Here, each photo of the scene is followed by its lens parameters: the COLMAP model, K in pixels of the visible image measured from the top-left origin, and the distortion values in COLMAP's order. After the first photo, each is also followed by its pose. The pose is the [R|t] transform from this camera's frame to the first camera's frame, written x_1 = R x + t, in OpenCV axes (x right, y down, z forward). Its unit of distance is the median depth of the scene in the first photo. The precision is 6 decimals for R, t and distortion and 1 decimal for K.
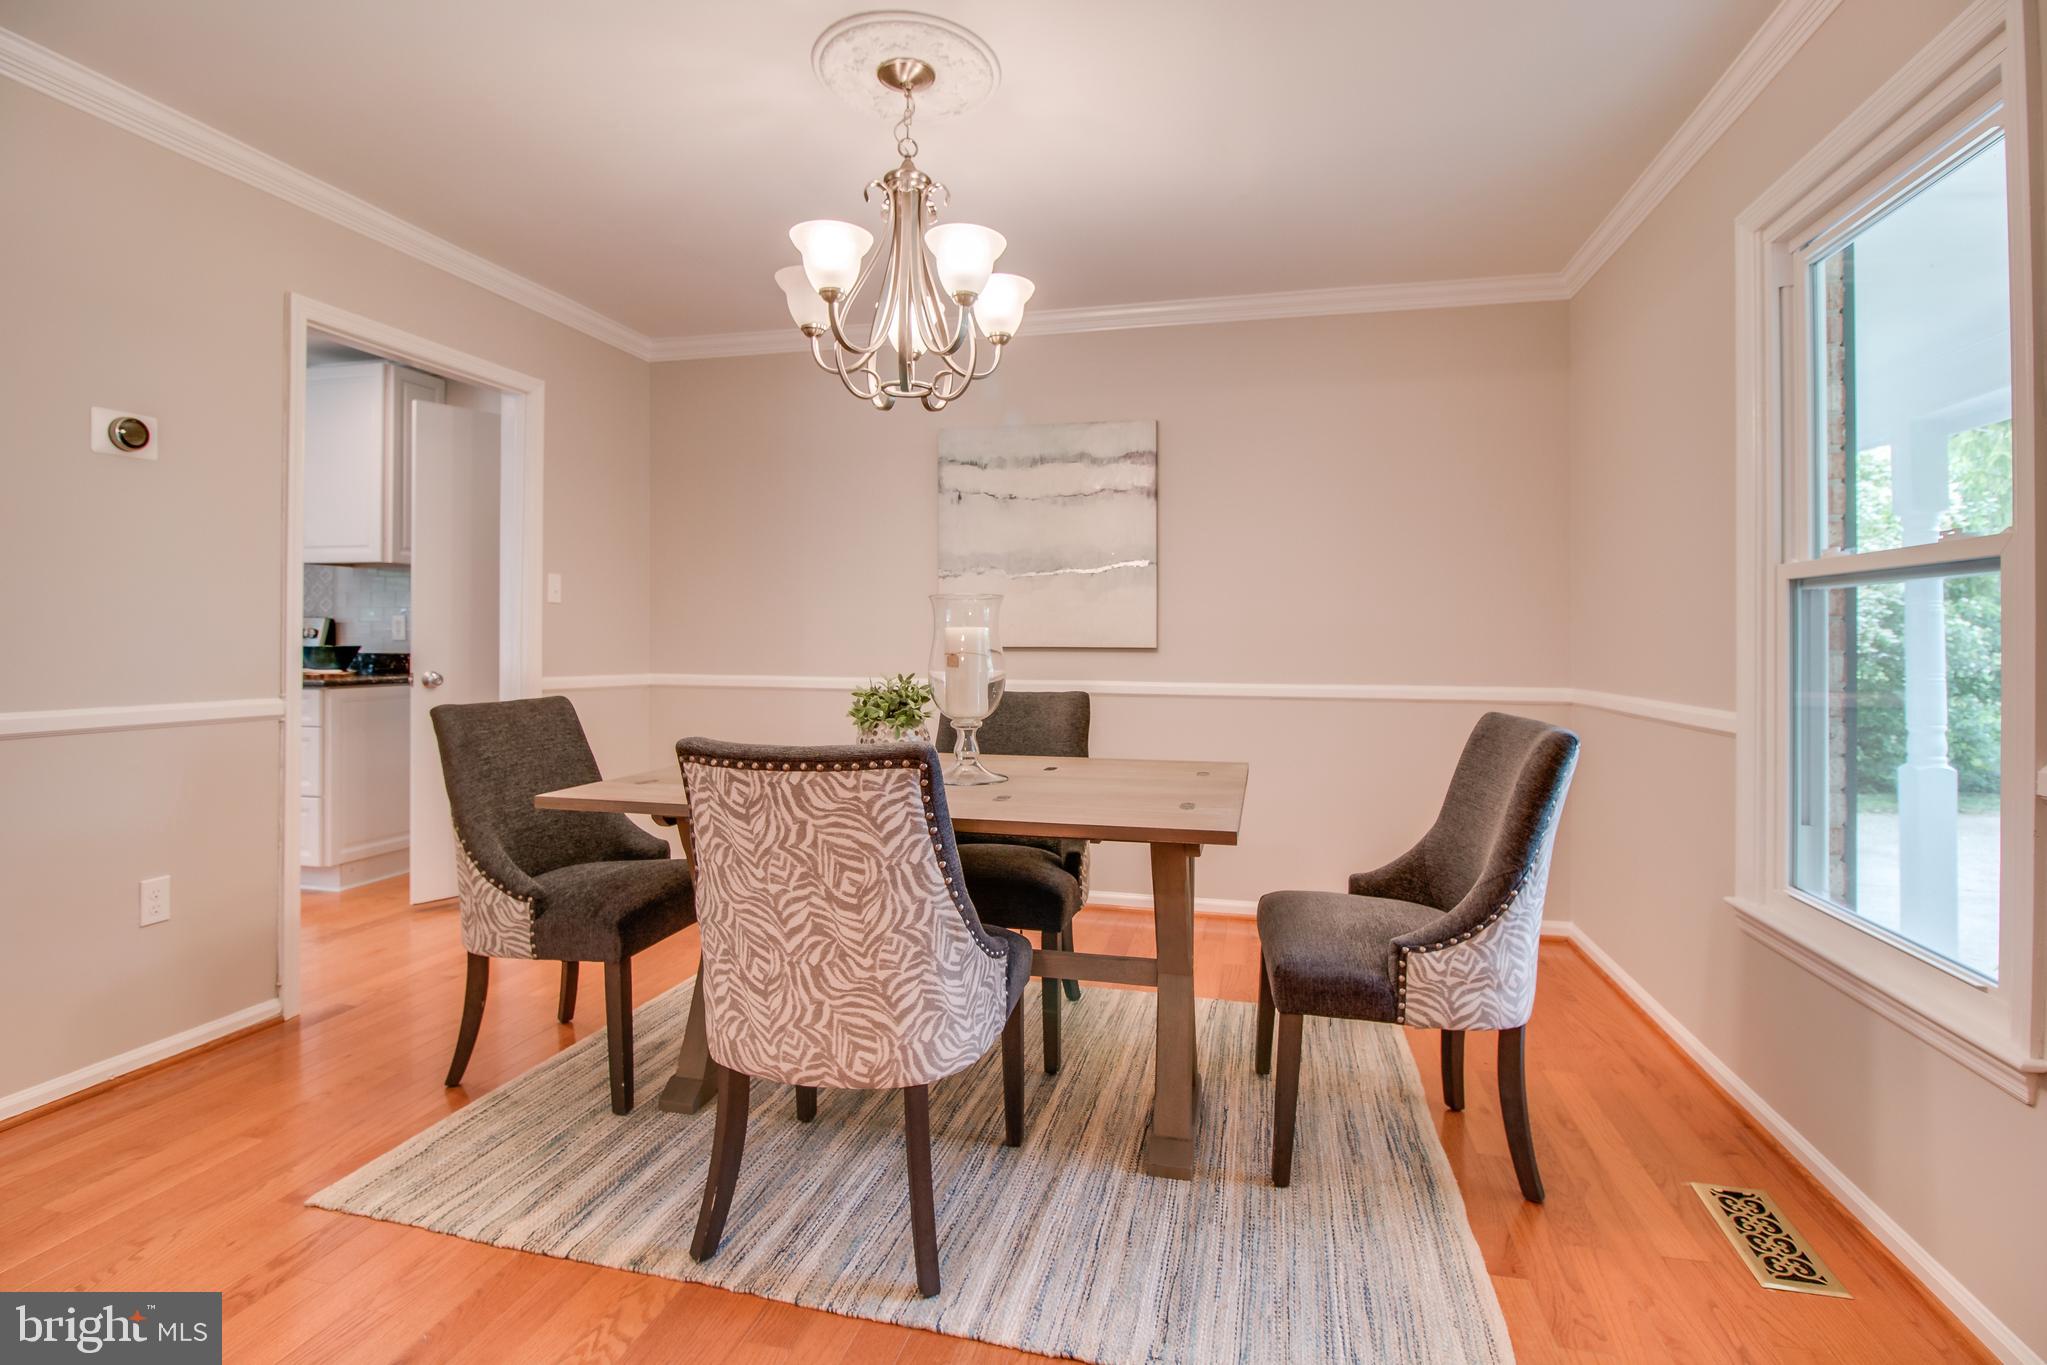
lens RADIAL K [[952.4, 0, 1023.5], [0, 952.4, 682.5], [0, 0, 1]] dist [-0.027953, -0.000054]
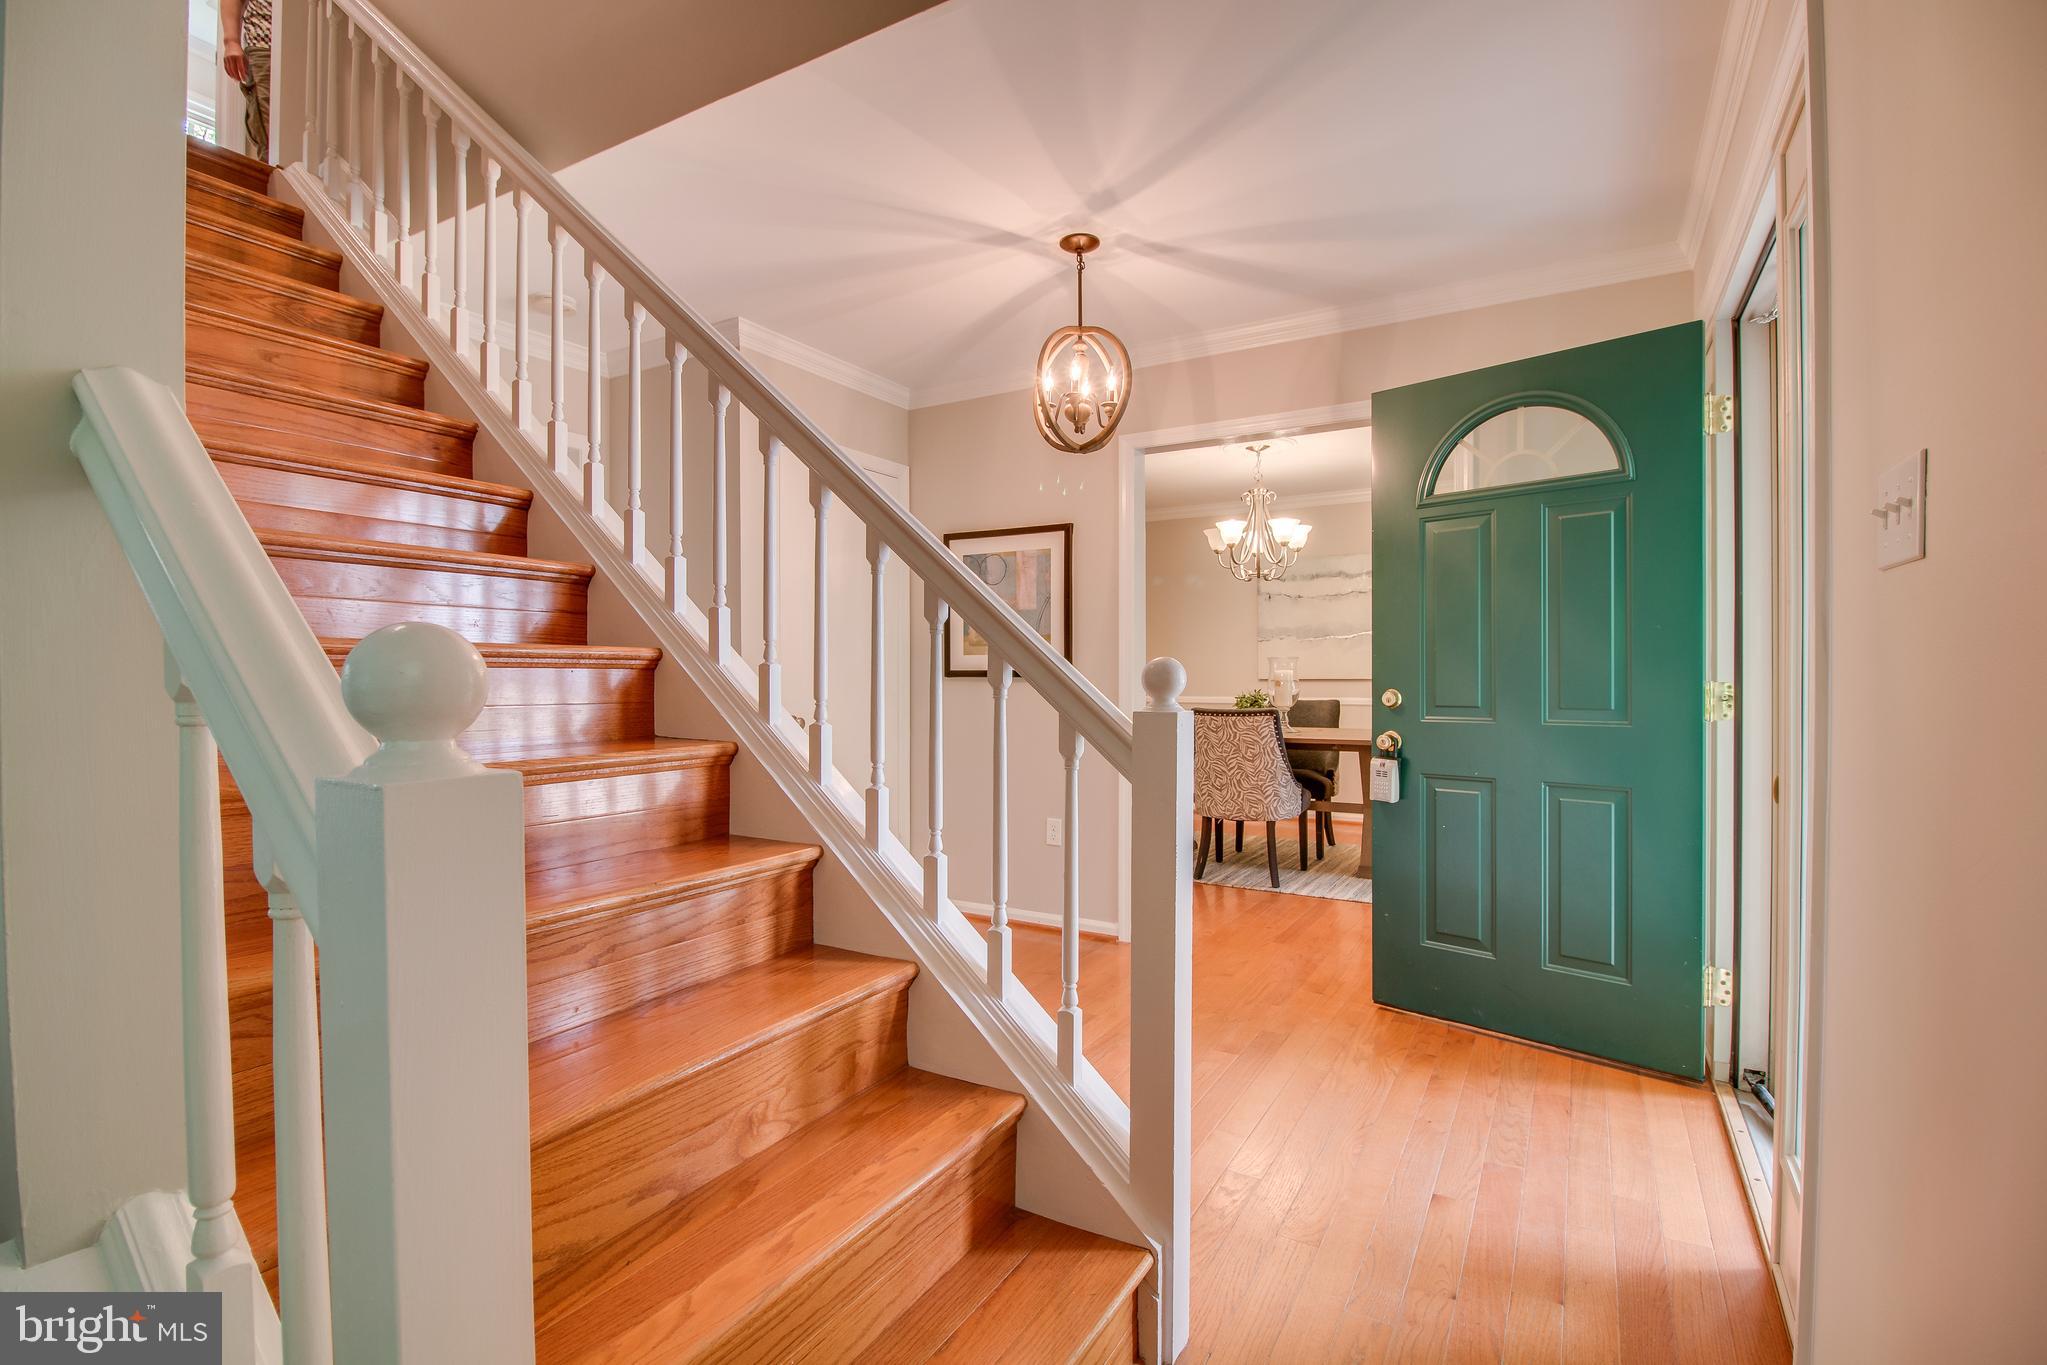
lens RADIAL K [[952.4, 0, 1023.5], [0, 952.4, 682.5], [0, 0, 1]] dist [-0.027953, -0.000054]
pose [[0.959254, -0.000222, -0.282544, -0.010274], [-0.010833, 0.999236, -0.037562, 0.073243], [0.282336, 0.039092, 0.958519, -1.539719]]
